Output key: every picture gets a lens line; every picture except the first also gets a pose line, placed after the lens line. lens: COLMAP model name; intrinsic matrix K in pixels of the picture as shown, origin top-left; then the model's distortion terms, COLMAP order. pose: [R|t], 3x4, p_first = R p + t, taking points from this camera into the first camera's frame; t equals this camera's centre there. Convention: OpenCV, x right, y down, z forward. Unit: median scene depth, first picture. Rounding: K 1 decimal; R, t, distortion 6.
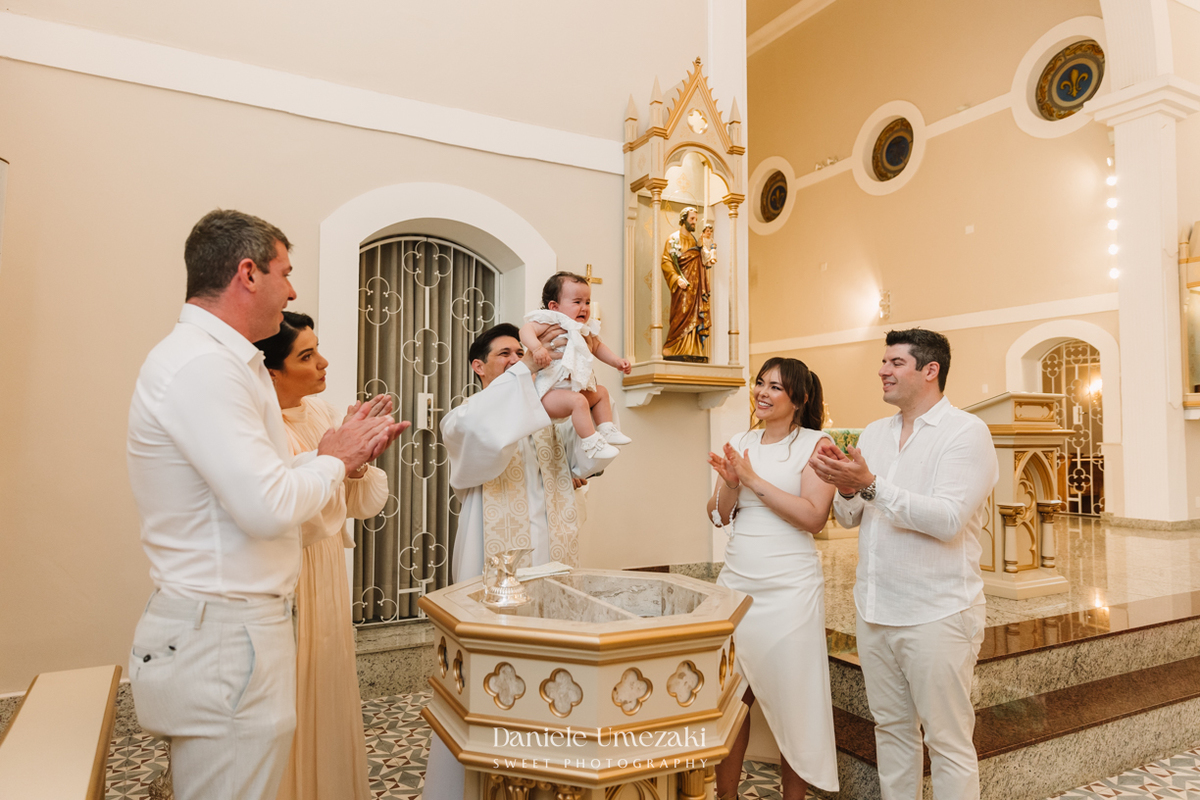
lens RADIAL K [[781.6, 0, 600.0], [0, 781.6, 400.0], [0, 0, 1]] dist [0.007564, 0.000674]
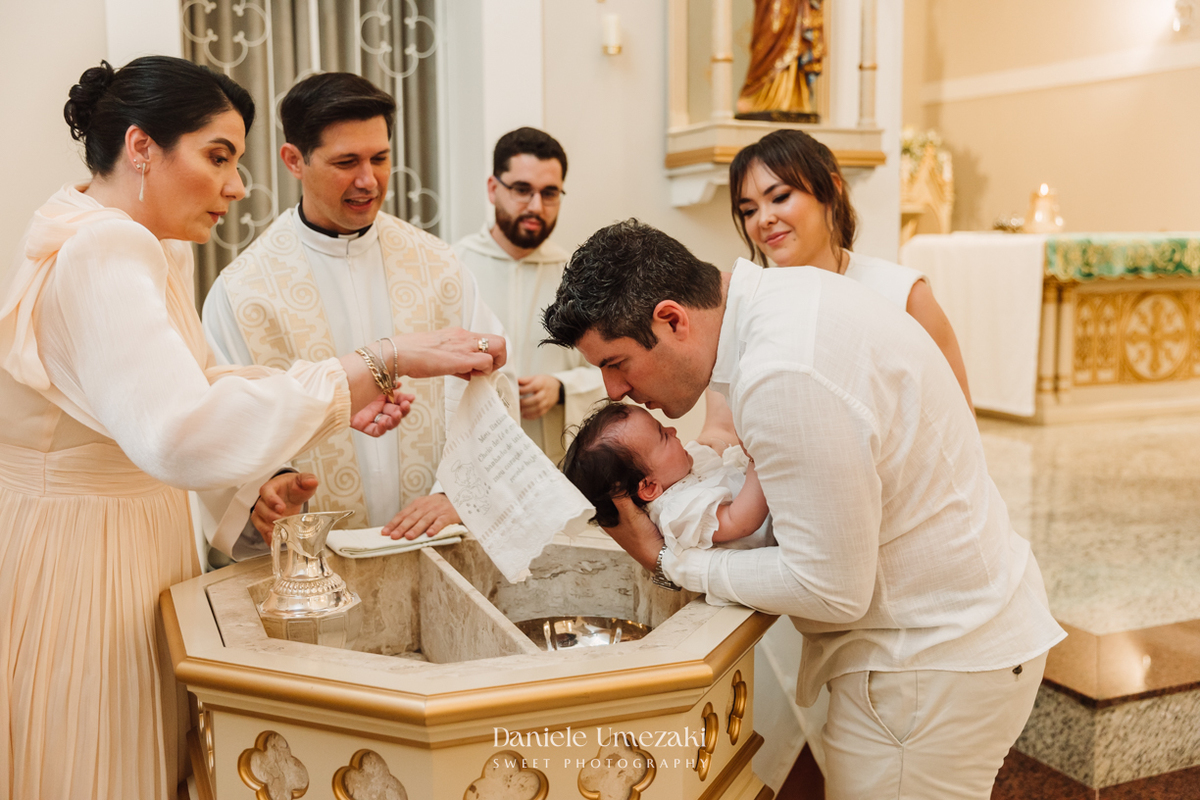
lens RADIAL K [[1264.4, 0, 600.0], [0, 1264.4, 400.0], [0, 0, 1]] dist [-0.015073, 0.051684]
pose [[0.996639, 0.001182, -0.081909, 0.059340], [0.012843, 0.985277, 0.170485, -0.009663], [0.080904, -0.170964, 0.981950, 0.077373]]
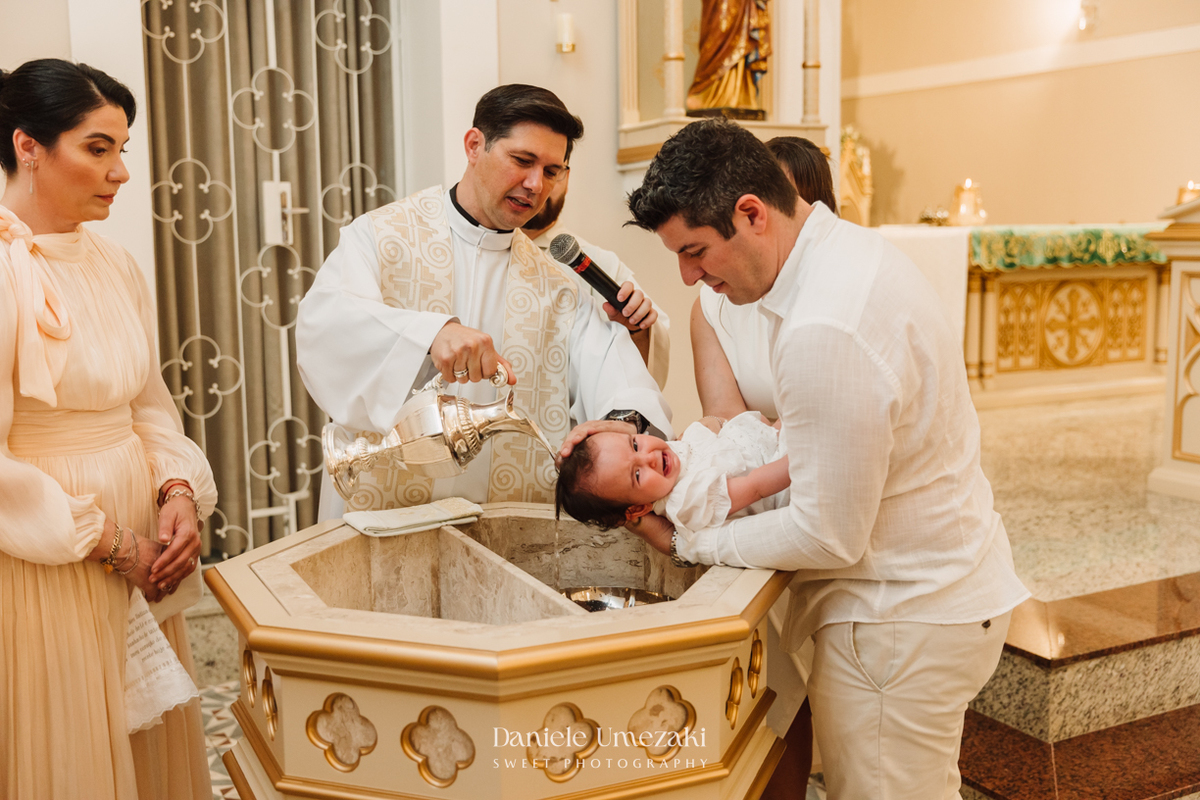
lens RADIAL K [[1264.4, 0, 600.0], [0, 1264.4, 400.0], [0, 0, 1]] dist [-0.015073, 0.051684]
pose [[0.999815, -0.012417, -0.014658, 0.028767], [0.014801, 0.984327, 0.175729, -0.010614], [0.012246, -0.175913, 0.984329, 0.050497]]
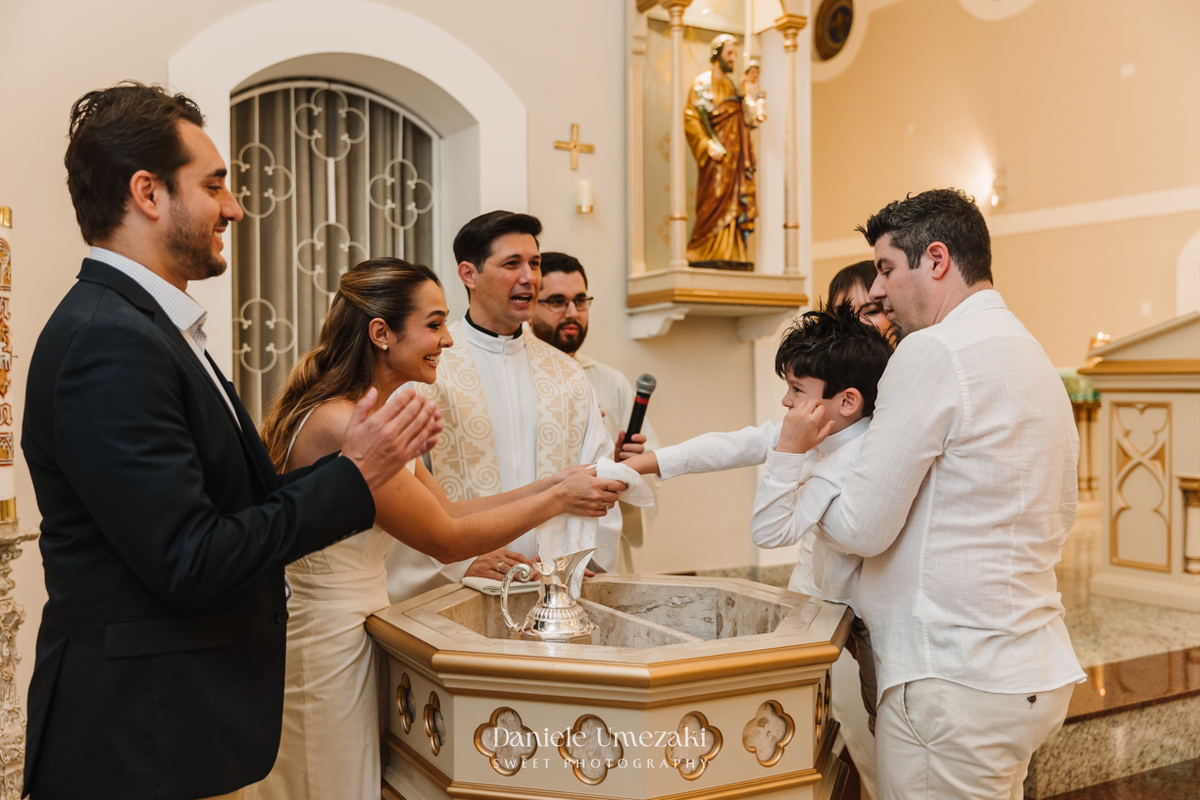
lens RADIAL K [[1161.7, 0, 600.0], [0, 1161.7, 400.0], [0, 0, 1]] dist [0.007929, 0.017838]
pose [[0.999578, -0.010033, 0.027269, -0.022638], [0.008437, 0.998279, 0.058034, 0.003710], [-0.027804, -0.057779, 0.997942, 0.001552]]
